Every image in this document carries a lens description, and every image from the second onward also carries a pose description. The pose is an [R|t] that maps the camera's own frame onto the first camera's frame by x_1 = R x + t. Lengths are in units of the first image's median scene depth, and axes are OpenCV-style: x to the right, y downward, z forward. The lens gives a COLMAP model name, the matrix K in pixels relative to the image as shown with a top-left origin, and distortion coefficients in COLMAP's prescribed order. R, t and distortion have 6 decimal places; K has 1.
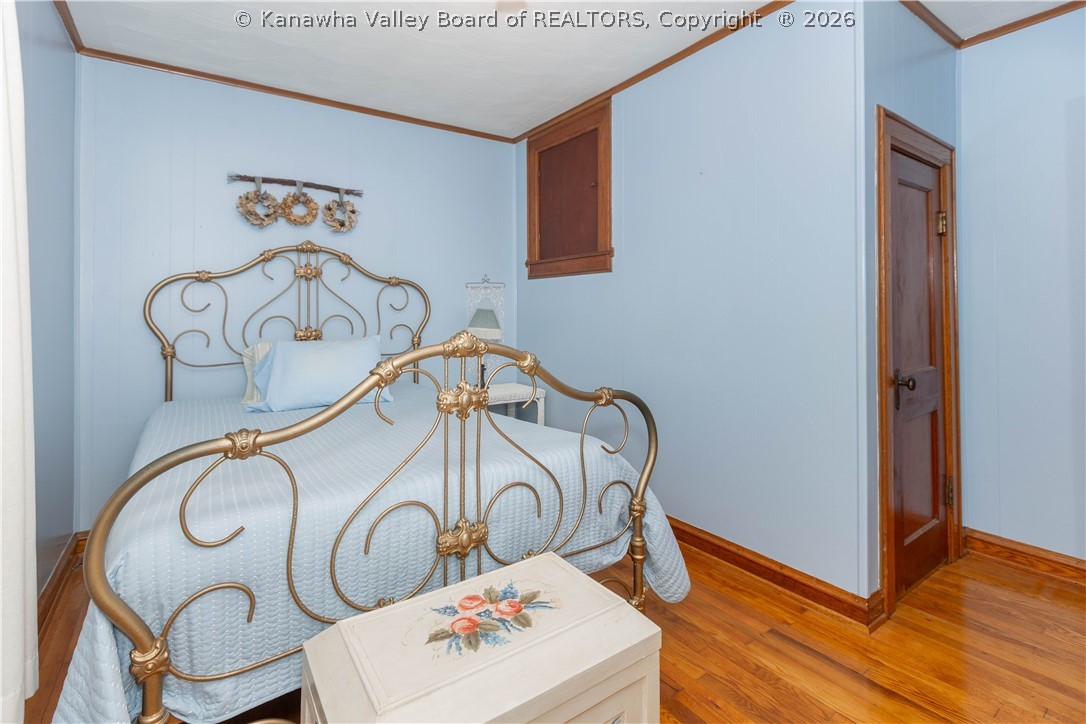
lens RADIAL K [[503.6, 0, 540.4], [0, 503.6, 313.8], [0, 0, 1]] dist [0.001508, 0.000172]
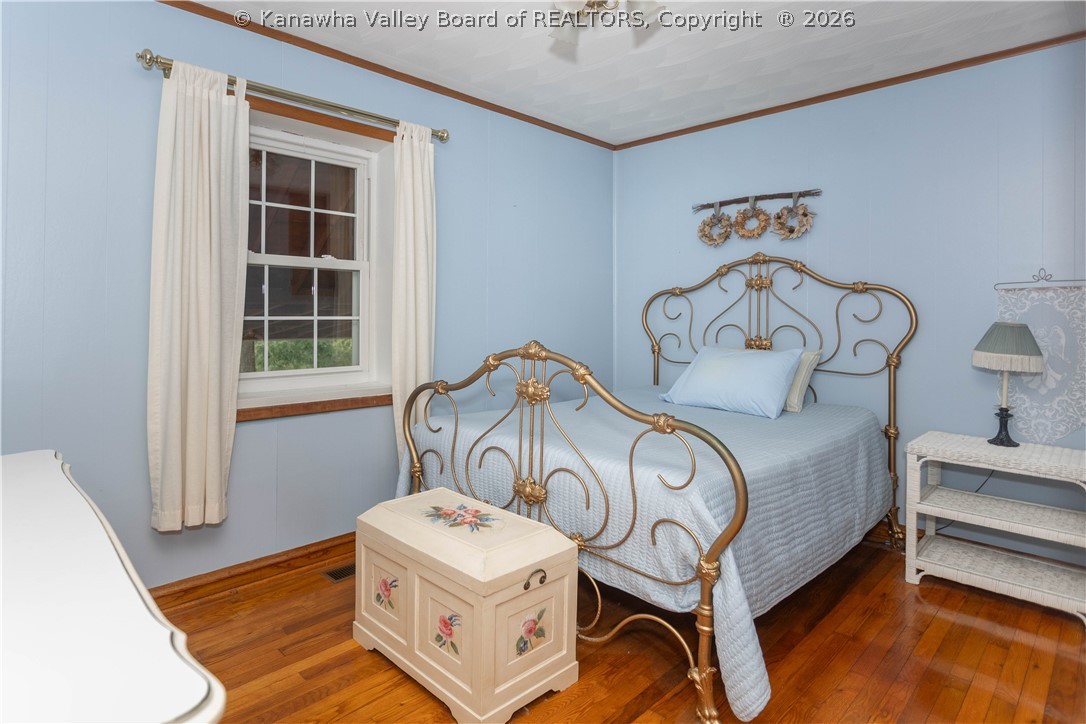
lens RADIAL K [[602.6, 0, 543.3], [0, 602.6, 332.9], [0, 0, 1]] dist [-0.000352, 0.000227]
pose [[0.192752, 0.042824, -0.980313, 0.686701], [-0.016216, 0.999050, 0.040455, -0.023825], [0.981113, 0.008099, 0.193264, 0.341142]]
